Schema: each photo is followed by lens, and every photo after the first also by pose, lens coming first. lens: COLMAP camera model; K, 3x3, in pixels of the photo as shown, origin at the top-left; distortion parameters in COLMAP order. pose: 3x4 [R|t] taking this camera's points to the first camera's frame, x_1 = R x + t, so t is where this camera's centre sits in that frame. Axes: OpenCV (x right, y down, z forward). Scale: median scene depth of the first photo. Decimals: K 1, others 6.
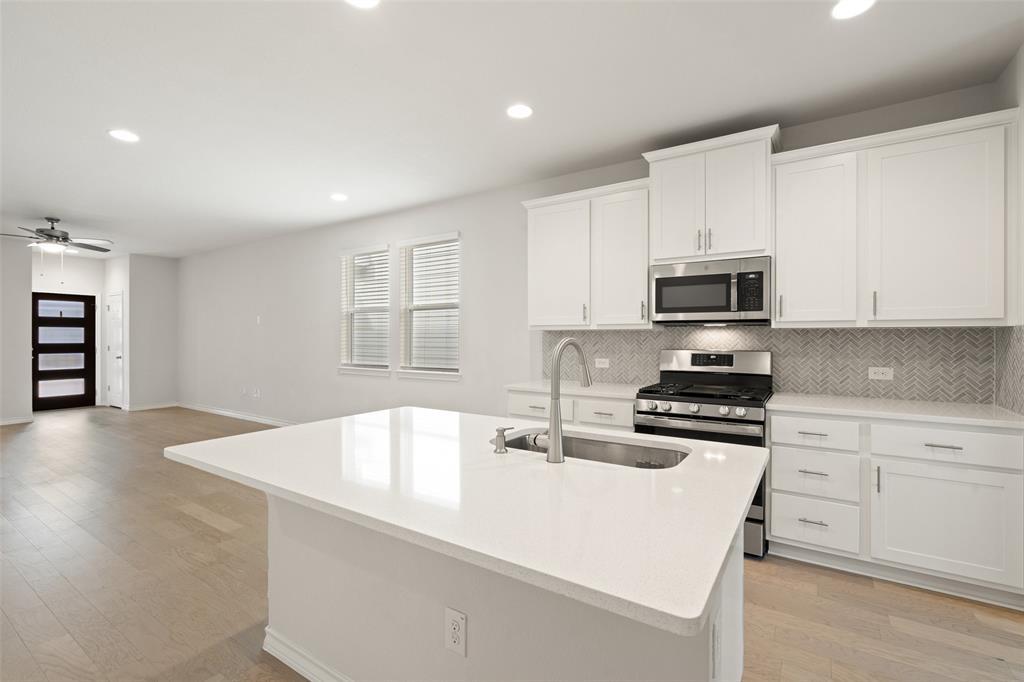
lens RADIAL K [[465.0, 0, 519.9], [0, 465.0, 338.1], [0, 0, 1]] dist [-0.004202, 0.000618]
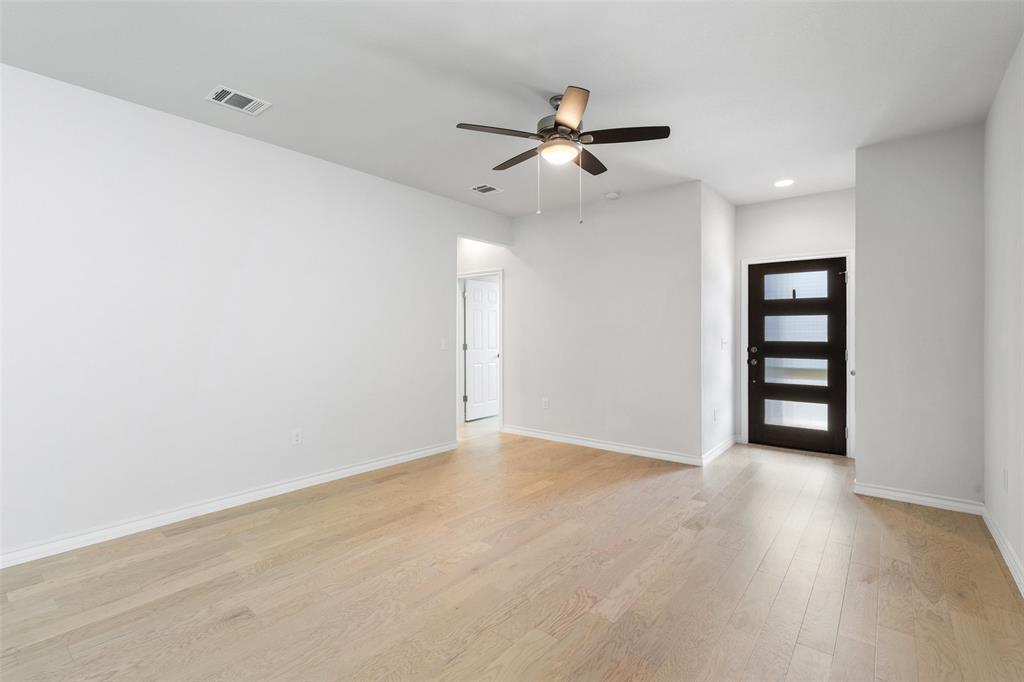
lens RADIAL K [[465.0, 0, 518.0], [0, 465.0, 329.0], [0, 0, 1]] dist [-0.004202, 0.000618]
pose [[-0.104994, -0.005306, -0.994459, -0.339676], [-0.000453, 0.999986, -0.005287, -0.001975], [0.994473, -0.000104, -0.104994, 0.694540]]
